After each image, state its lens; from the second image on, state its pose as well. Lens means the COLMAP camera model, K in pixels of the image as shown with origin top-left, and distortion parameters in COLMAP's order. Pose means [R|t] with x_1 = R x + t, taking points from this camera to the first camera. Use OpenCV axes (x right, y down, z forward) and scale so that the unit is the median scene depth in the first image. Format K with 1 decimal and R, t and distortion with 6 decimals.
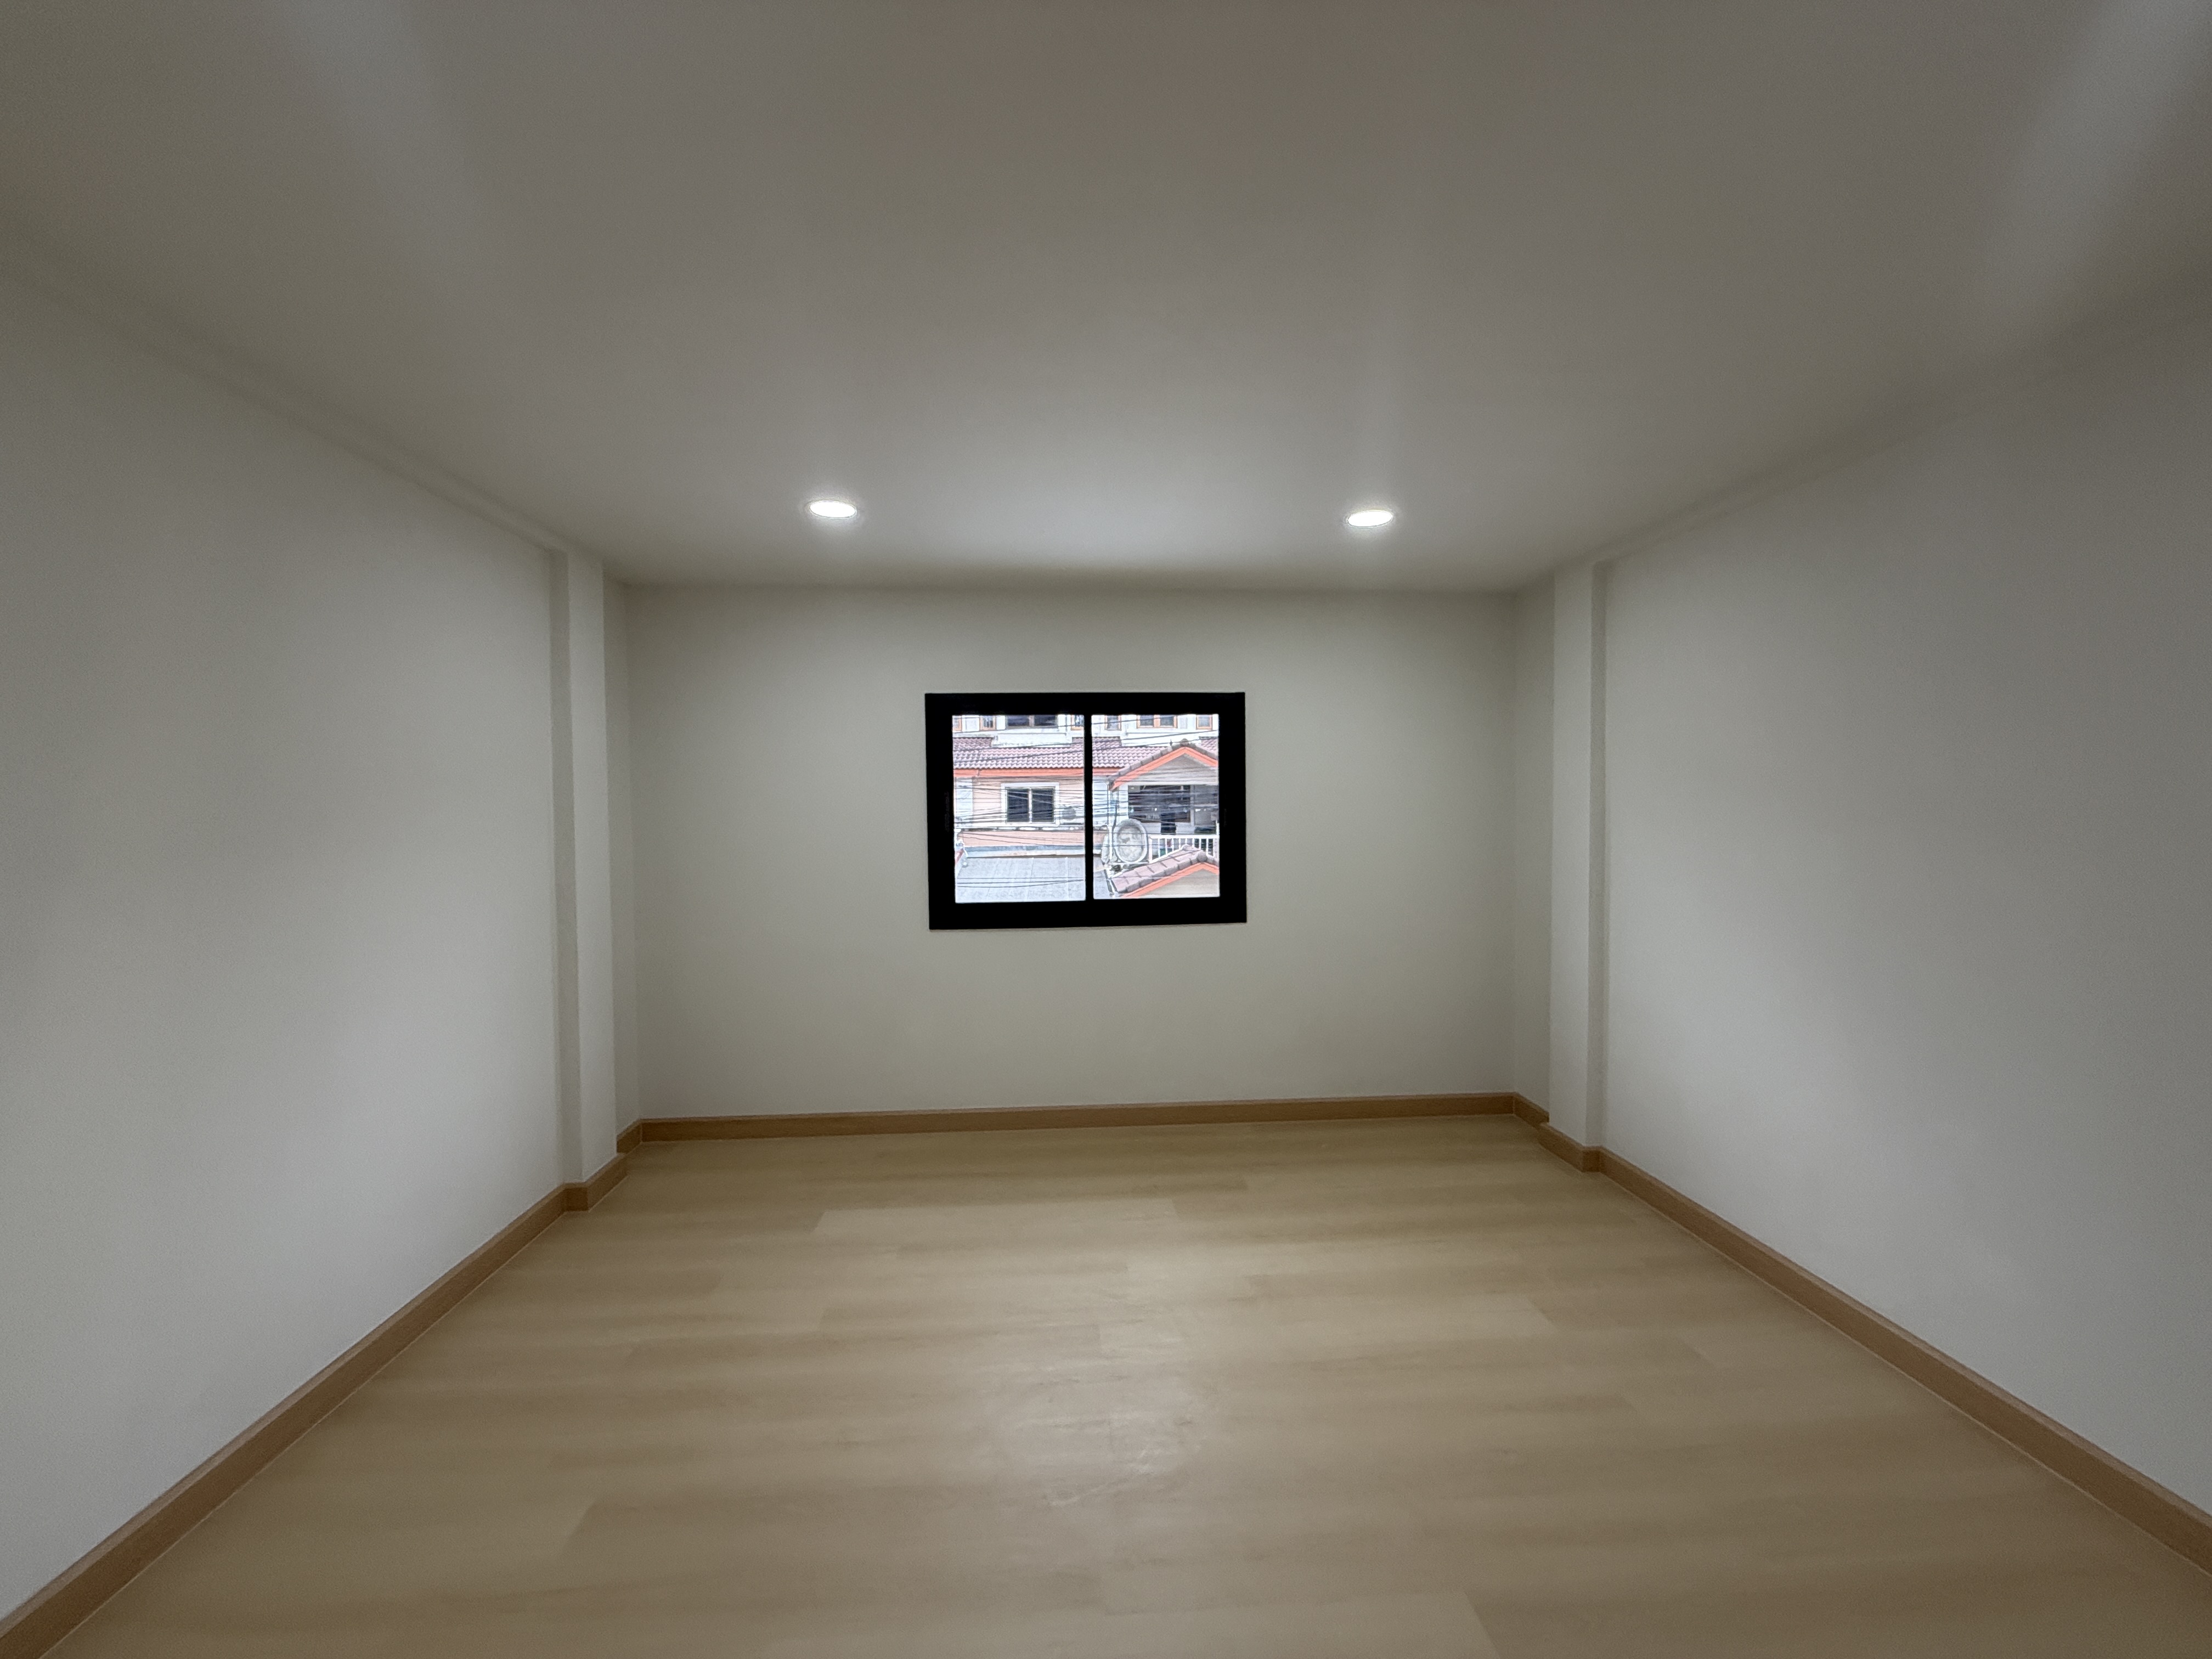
lens RADIAL K [[884.7, 0, 1101.9], [0, 884.7, 831.7], [0, 0, 1]] dist [-0.001164, 0.000268]
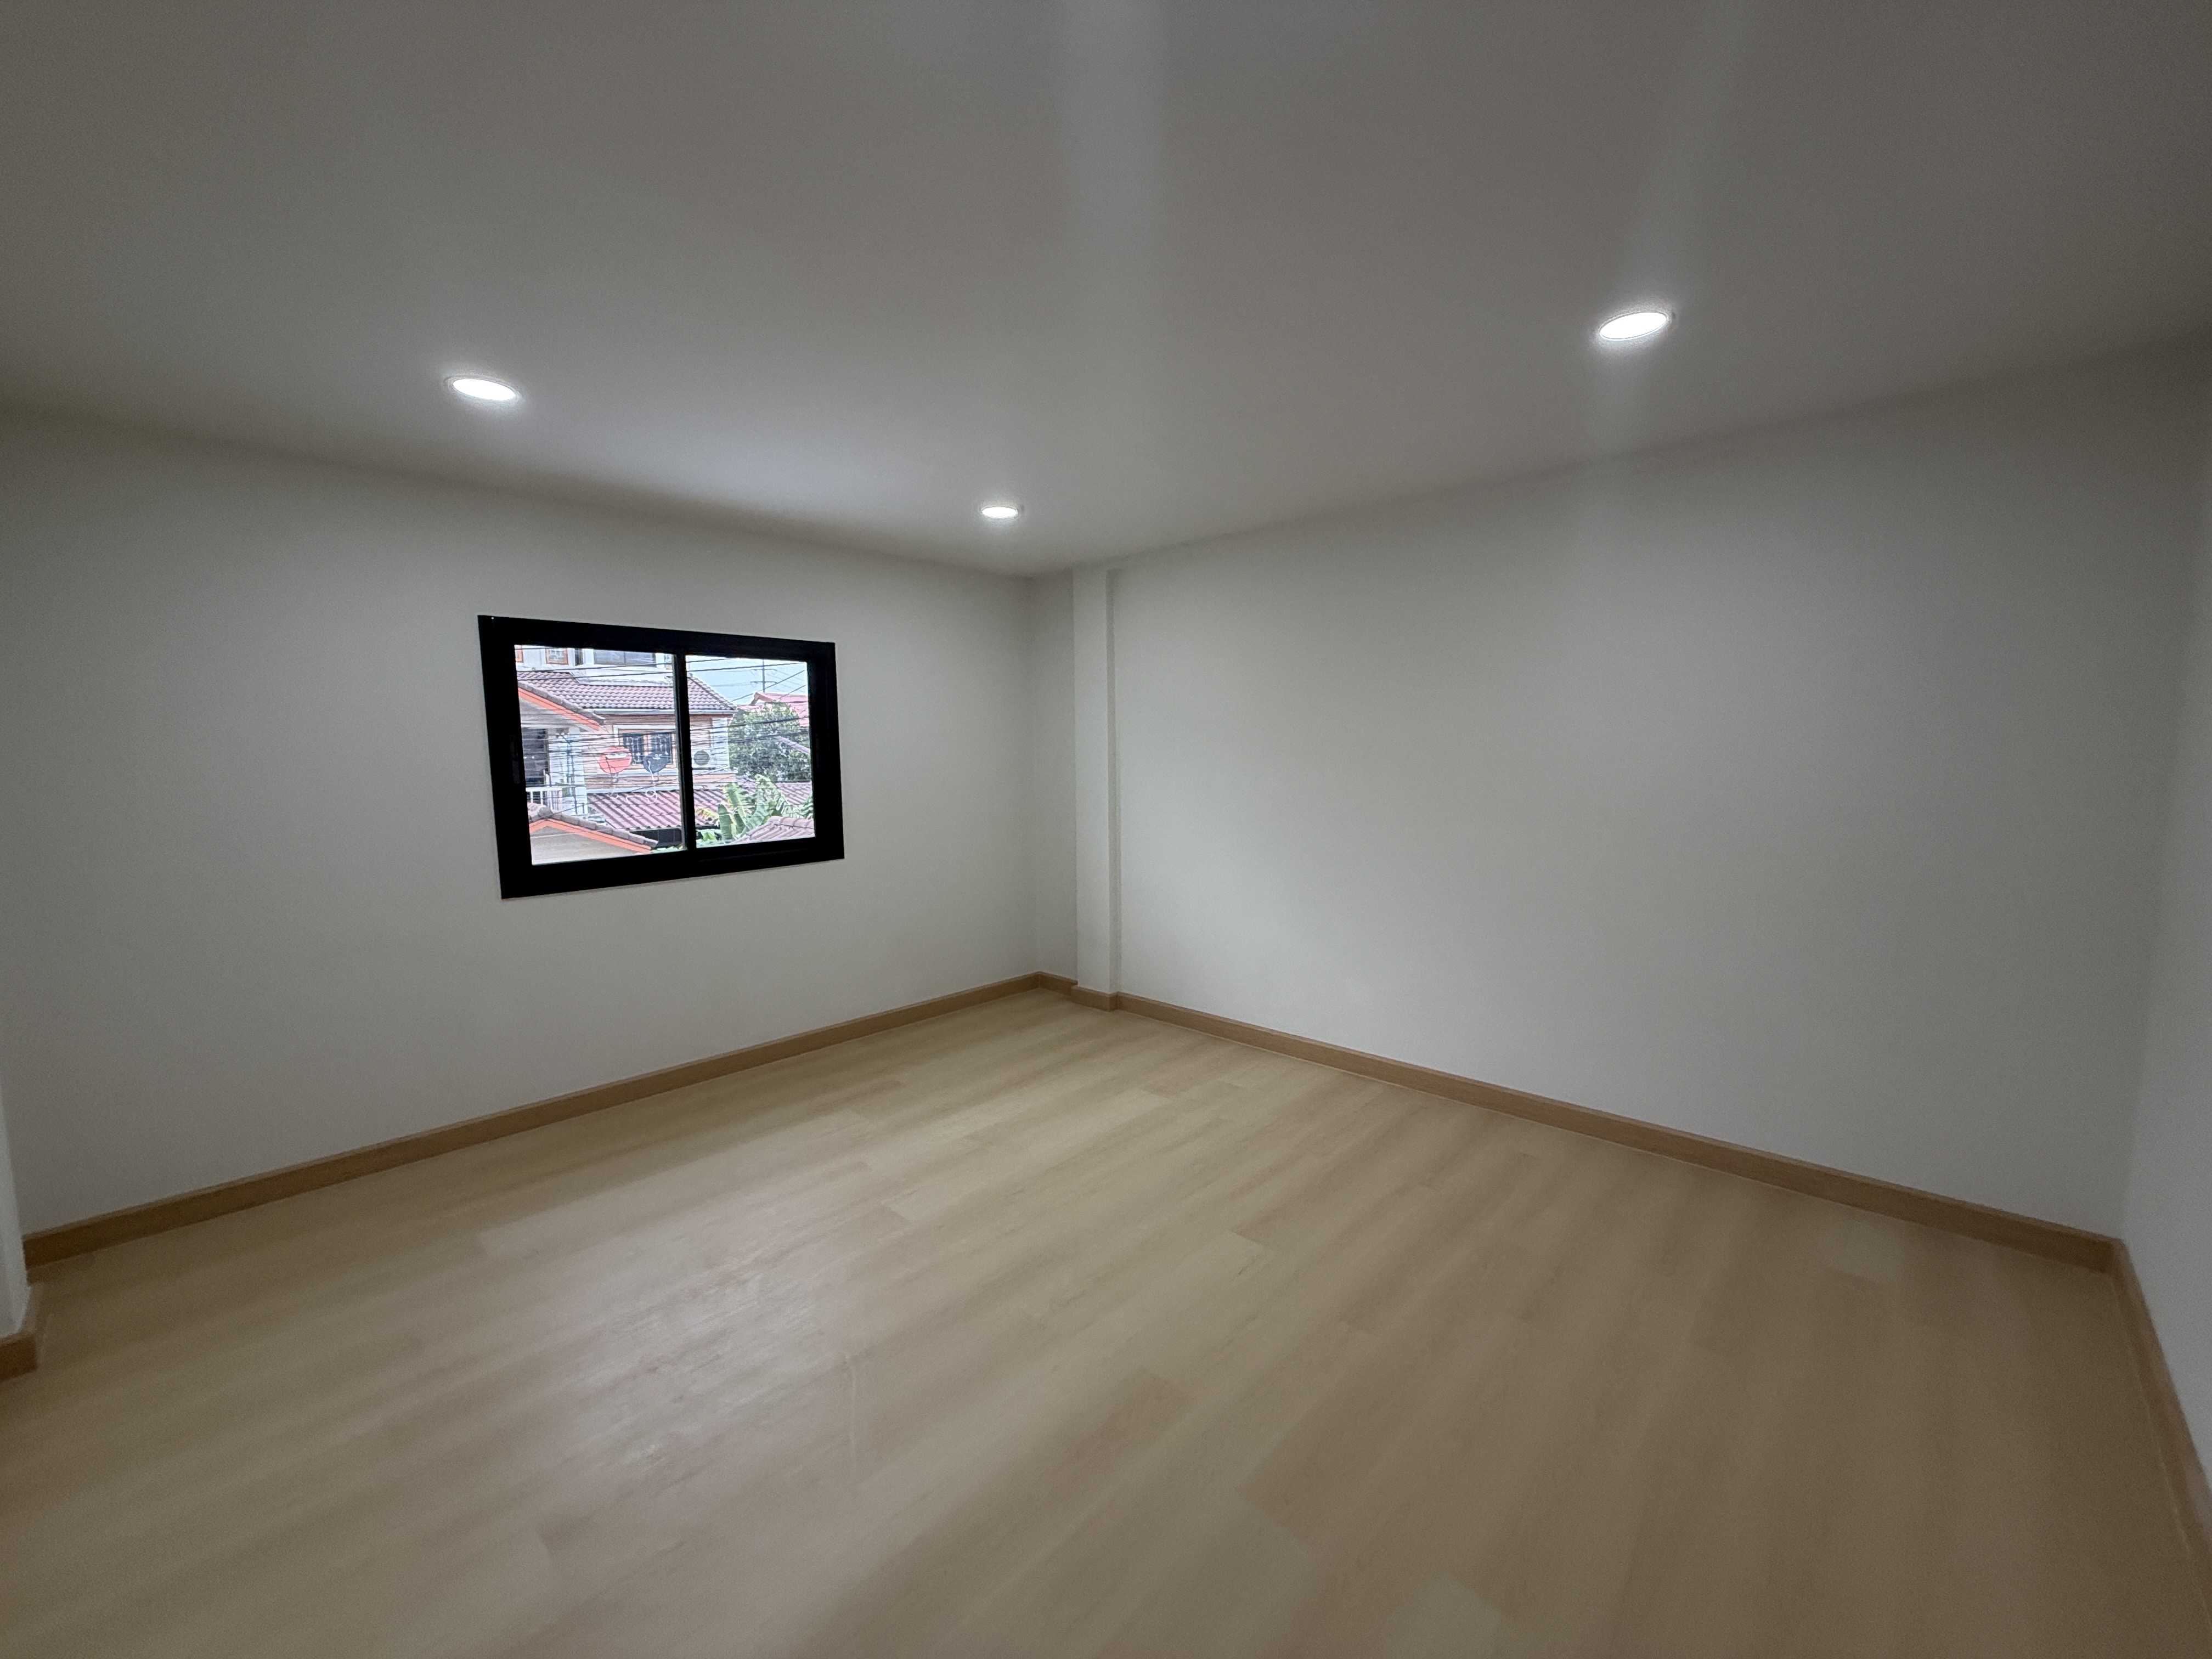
lens RADIAL K [[884.7, 0, 1101.9], [0, 884.7, 831.7], [0, 0, 1]] dist [-0.001164, 0.000268]
pose [[0.737399, -0.067896, 0.672036, -0.368108], [0.028060, 0.997156, 0.069954, 0.003907], [-0.674874, -0.032726, 0.737207, -0.008348]]
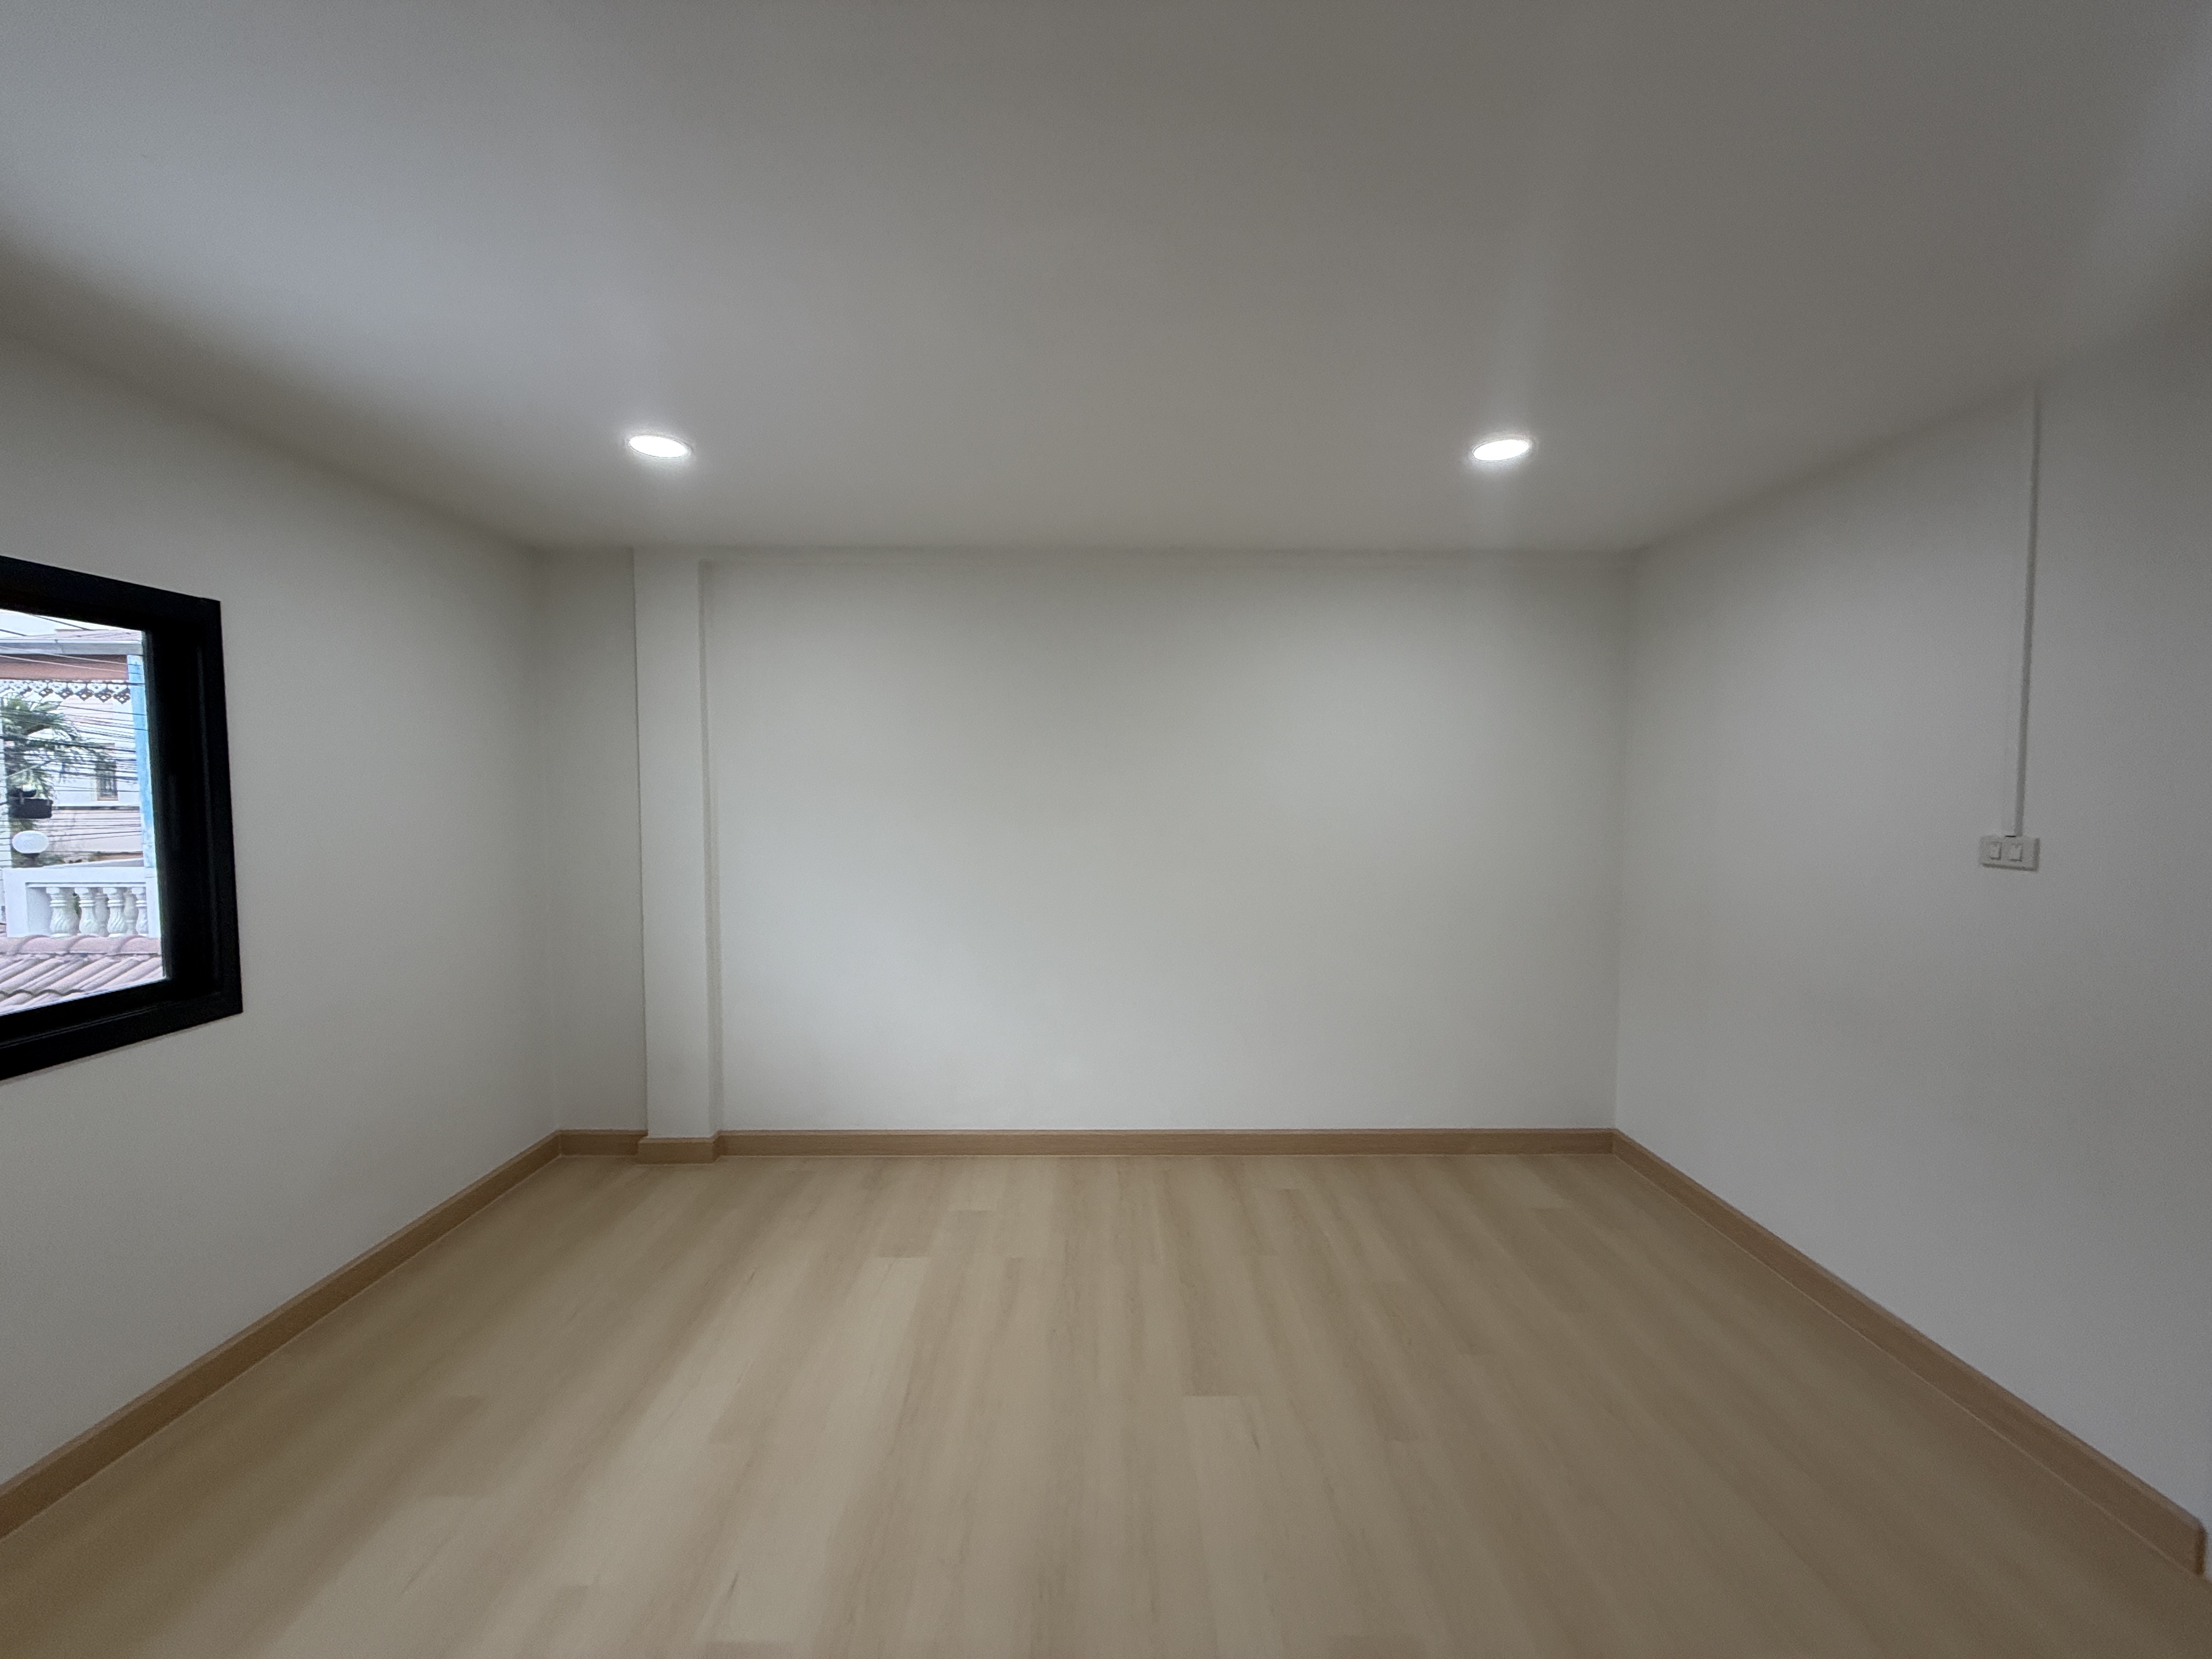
lens RADIAL K [[884.7, 0, 1101.9], [0, 884.7, 831.7], [0, 0, 1]] dist [-0.001164, 0.000268]
pose [[0.073328, -0.046223, 0.996236, -0.399142], [0.034601, 0.998442, 0.043779, -0.020657], [-0.996707, 0.031261, 0.074813, 0.453019]]
